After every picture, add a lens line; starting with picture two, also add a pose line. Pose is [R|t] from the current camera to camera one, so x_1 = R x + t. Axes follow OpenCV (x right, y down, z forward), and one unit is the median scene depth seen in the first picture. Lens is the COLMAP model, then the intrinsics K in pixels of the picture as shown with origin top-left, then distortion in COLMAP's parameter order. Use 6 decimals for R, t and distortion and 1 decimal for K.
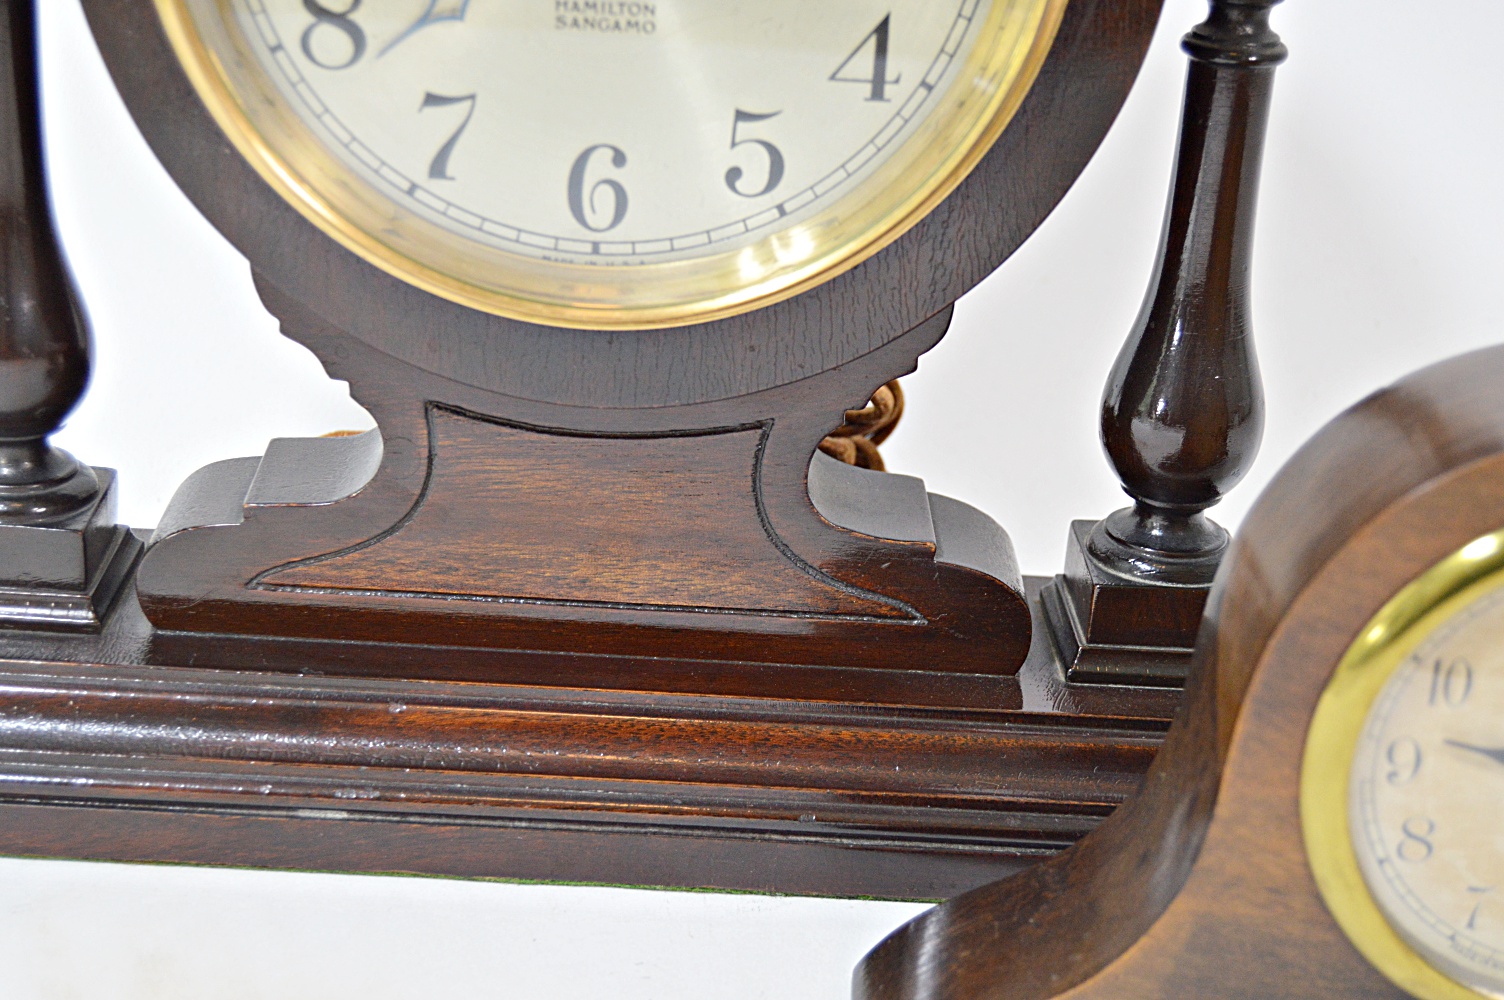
lens RADIAL K [[2753.5, 0, 752.0], [0, 2753.5, 500.0], [0, 0, 1]] dist [0.002595, -0.026667]
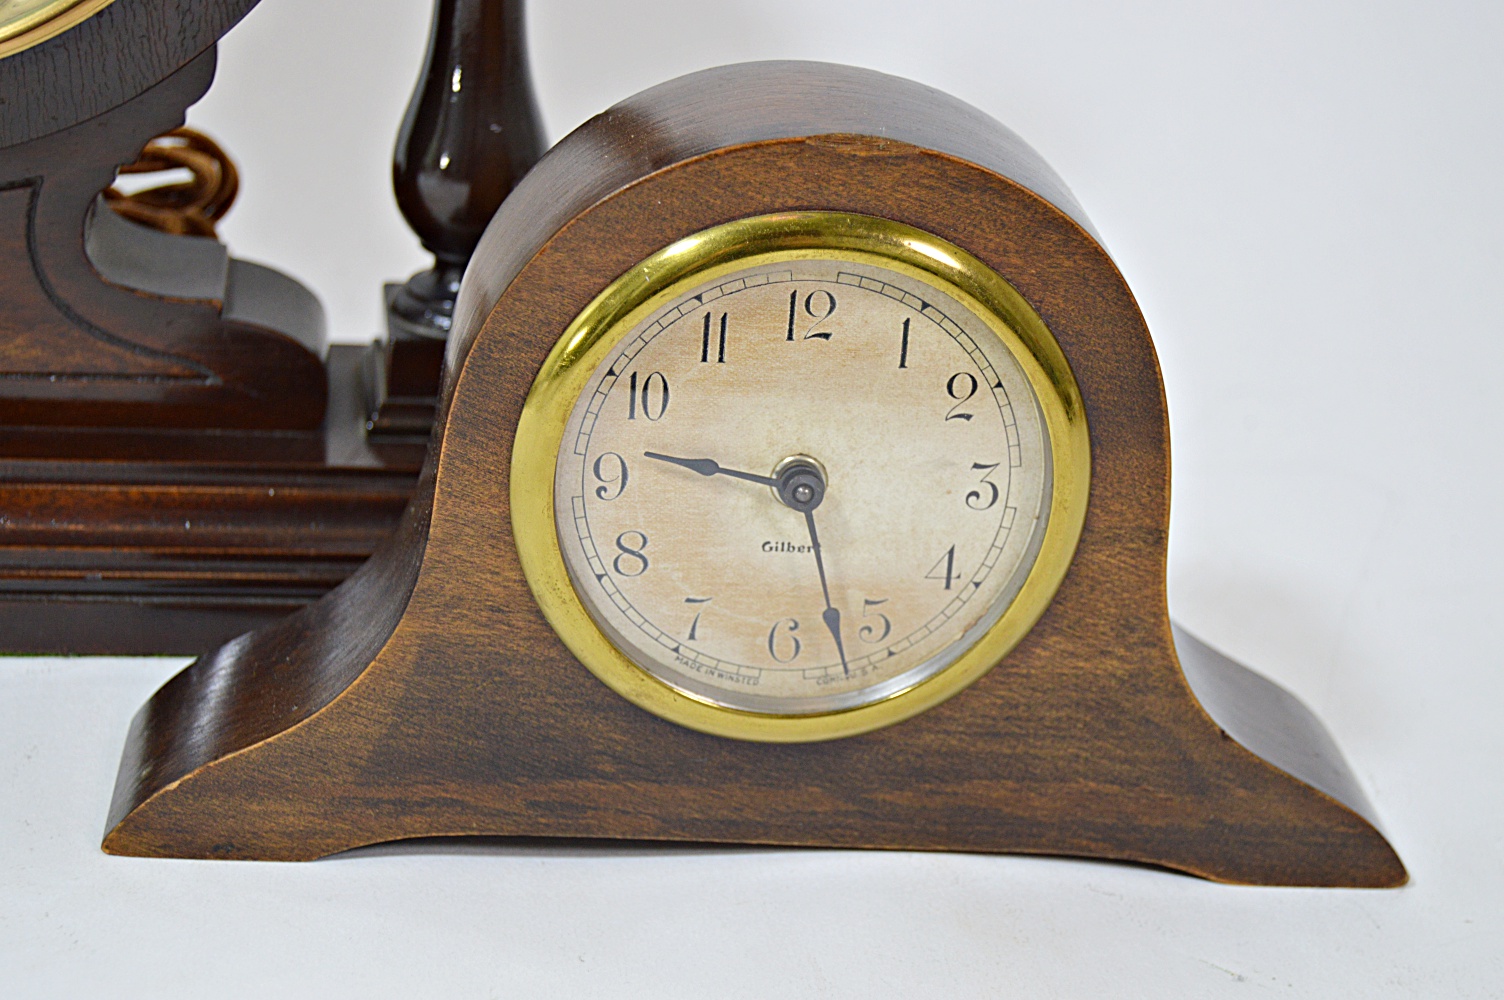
lens RADIAL K [[2753.5, 0, 752.0], [0, 2753.5, 500.0], [0, 0, 1]] dist [0.002595, -0.026667]
pose [[0.991550, -0.035496, 0.124777, 0.138948], [0.029583, 0.998364, 0.048927, 0.047705], [-0.126310, -0.044822, 0.990978, -0.019297]]
